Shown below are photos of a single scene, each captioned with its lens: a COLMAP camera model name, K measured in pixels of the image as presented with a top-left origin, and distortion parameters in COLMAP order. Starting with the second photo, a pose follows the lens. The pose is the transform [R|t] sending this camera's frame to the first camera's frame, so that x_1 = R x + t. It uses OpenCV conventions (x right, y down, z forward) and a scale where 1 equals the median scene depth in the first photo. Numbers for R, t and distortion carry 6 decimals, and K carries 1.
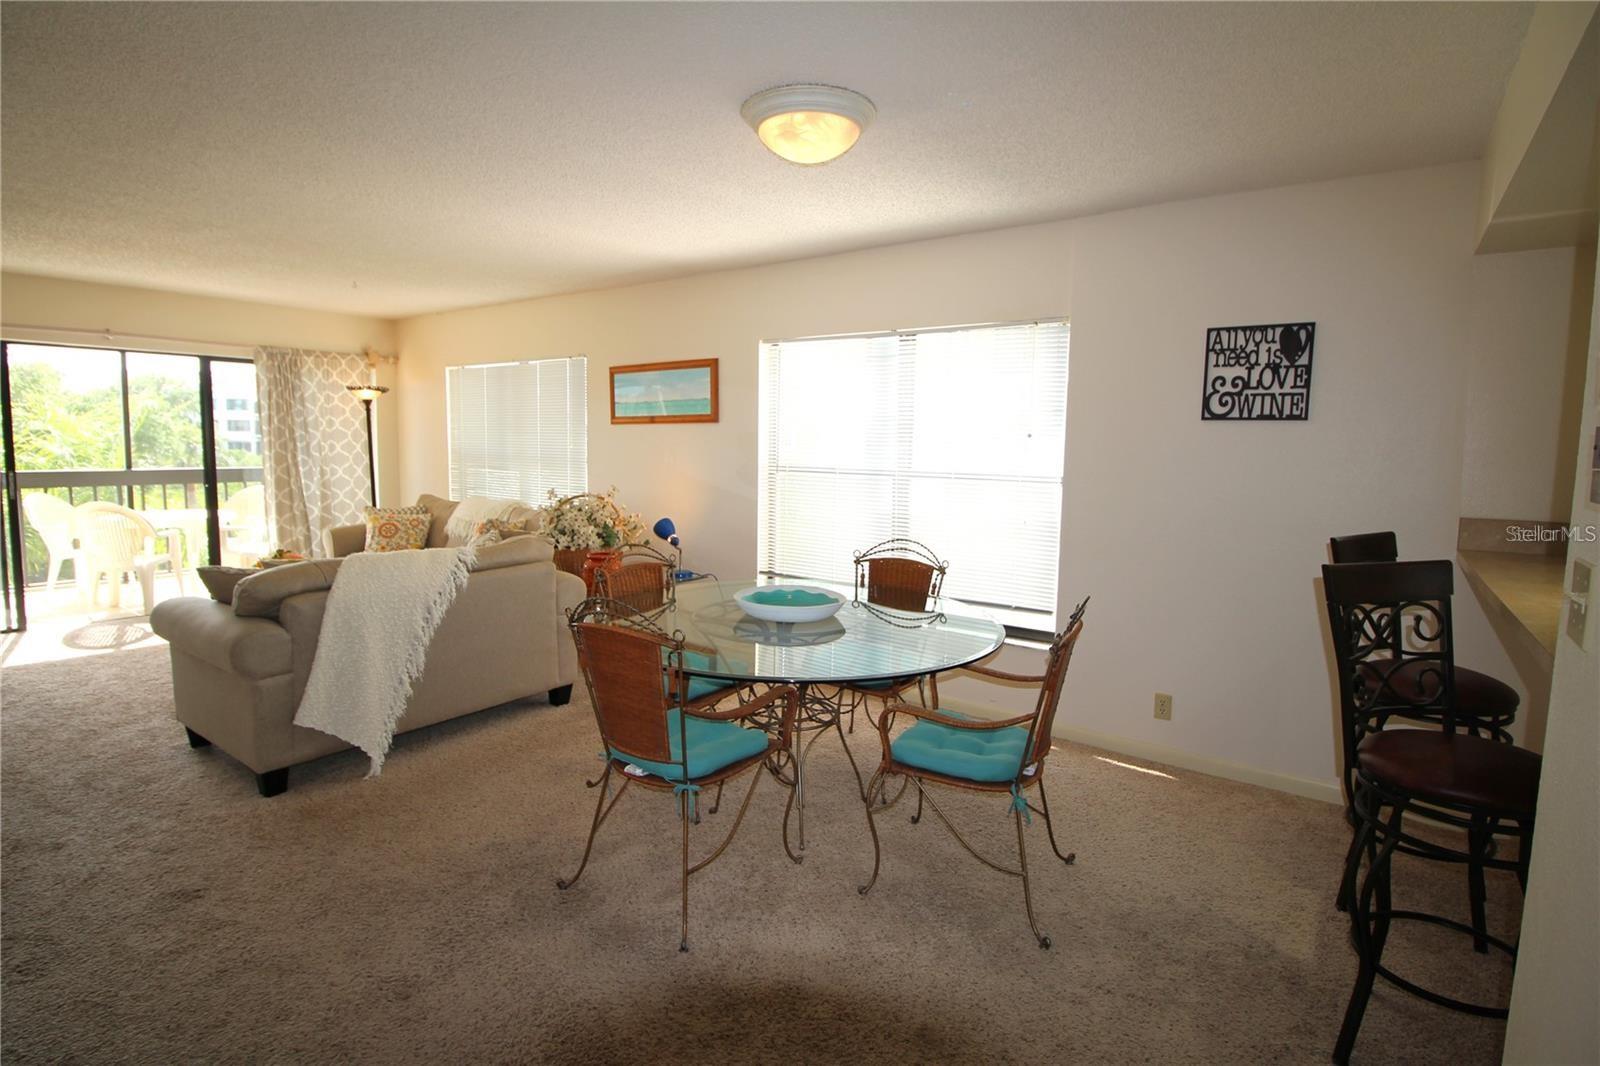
lens RADIAL K [[784.6, 0, 803.0], [0, 784.6, 521.0], [0, 0, 1]] dist [0.001547, -0.013924]
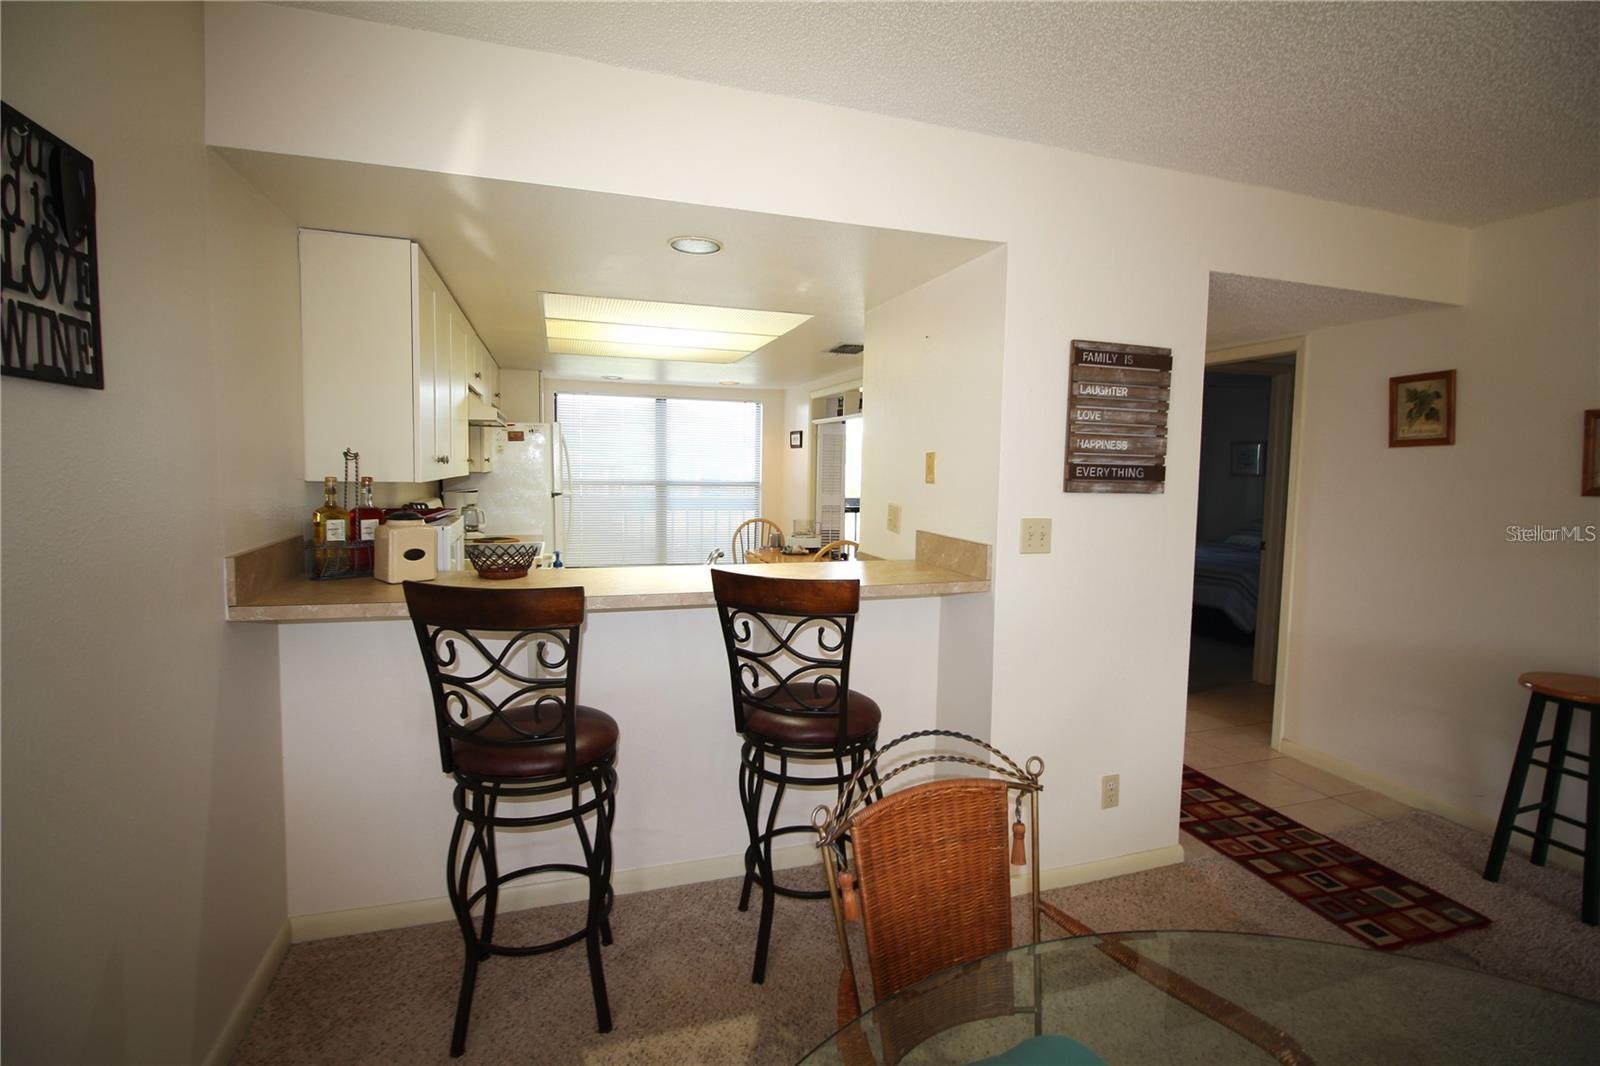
lens RADIAL K [[751.1, 0, 805.5], [0, 751.1, 513.8], [0, 0, 1]] dist [-0.001124, -0.012107]
pose [[-0.811588, -0.071300, 0.579864, 0.072738], [0.024529, 0.987491, 0.155753, -0.097268], [-0.583716, 0.140631, -0.799687, 0.936427]]
